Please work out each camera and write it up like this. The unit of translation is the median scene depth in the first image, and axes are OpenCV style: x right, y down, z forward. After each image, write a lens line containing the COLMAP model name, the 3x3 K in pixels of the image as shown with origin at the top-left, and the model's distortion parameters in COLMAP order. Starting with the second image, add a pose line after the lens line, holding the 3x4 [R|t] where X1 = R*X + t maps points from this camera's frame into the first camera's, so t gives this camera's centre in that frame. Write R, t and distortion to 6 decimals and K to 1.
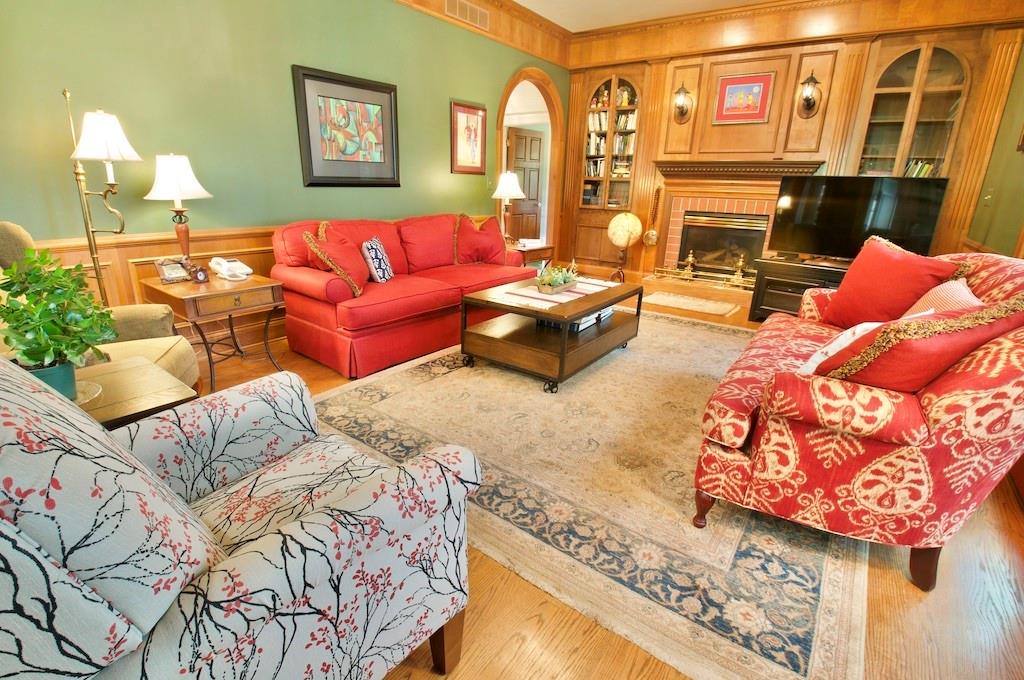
lens RADIAL K [[482.7, 0, 502.6], [0, 482.7, 336.2], [0, 0, 1]] dist [-0.014330, -0.009162]
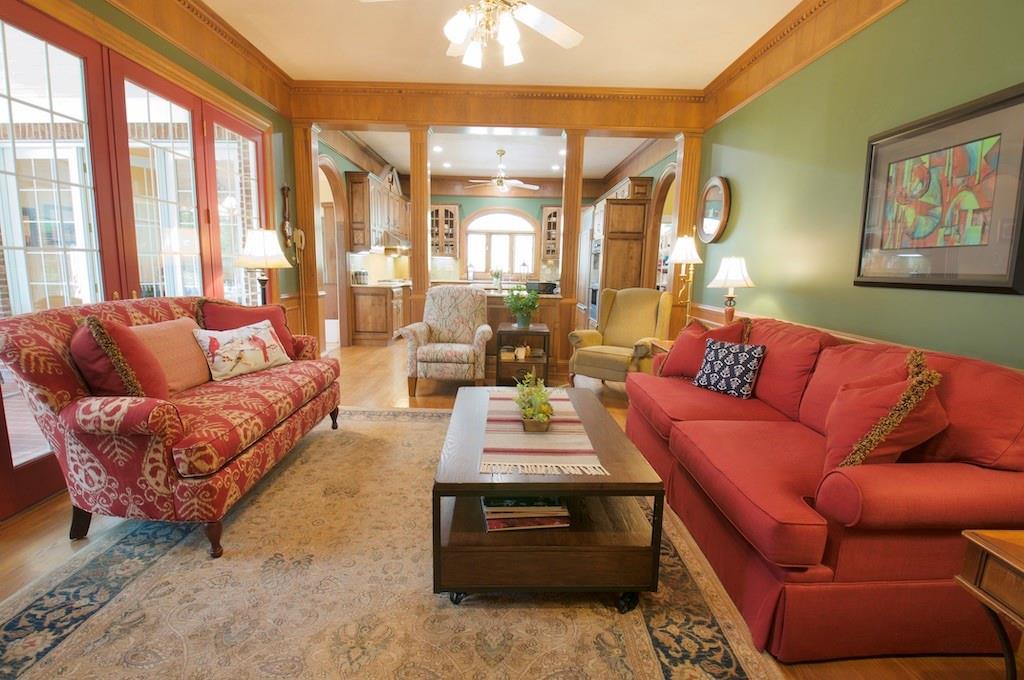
lens RADIAL K [[502.7, 0, 511.4], [0, 502.7, 342.5], [0, 0, 1]] dist [0.002512, -0.008528]
pose [[-0.795129, 0.045440, -0.604735, 0.438792], [-0.229402, 0.900553, 0.369295, -0.346958], [0.561377, 0.432365, -0.705632, 1.122899]]
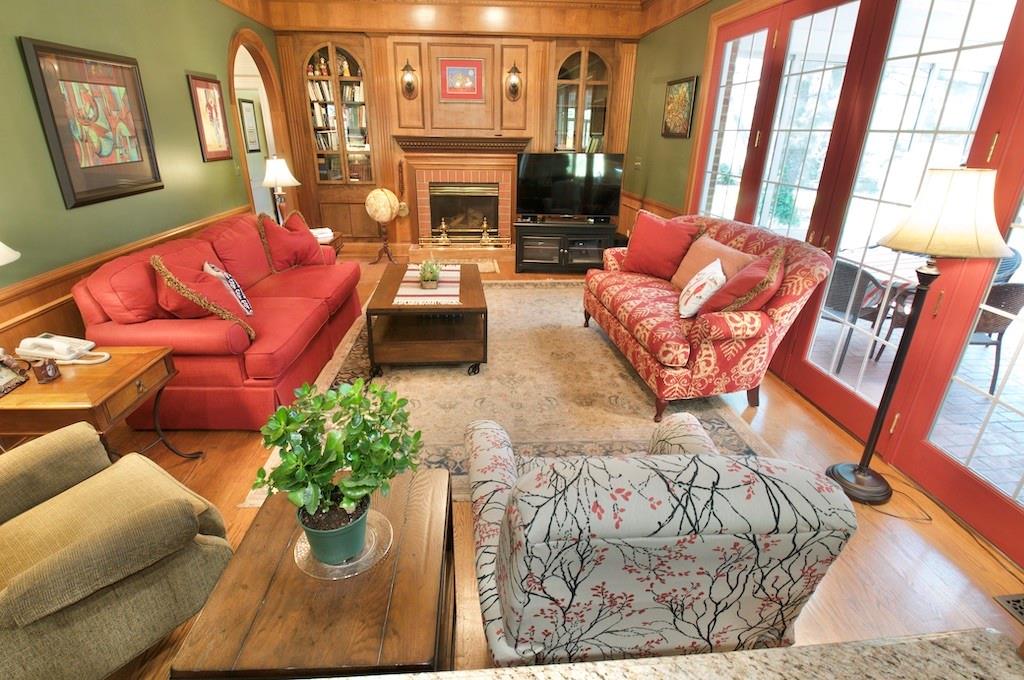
lens RADIAL K [[502.7, 0, 507.4], [0, 502.7, 330.4], [0, 0, 1]] dist [0.002512, -0.008528]
pose [[0.747160, -0.257593, 0.612697, -0.370023], [0.207160, 0.966177, 0.153581, -0.102359], [-0.631535, 0.012176, 0.775252, 0.016366]]
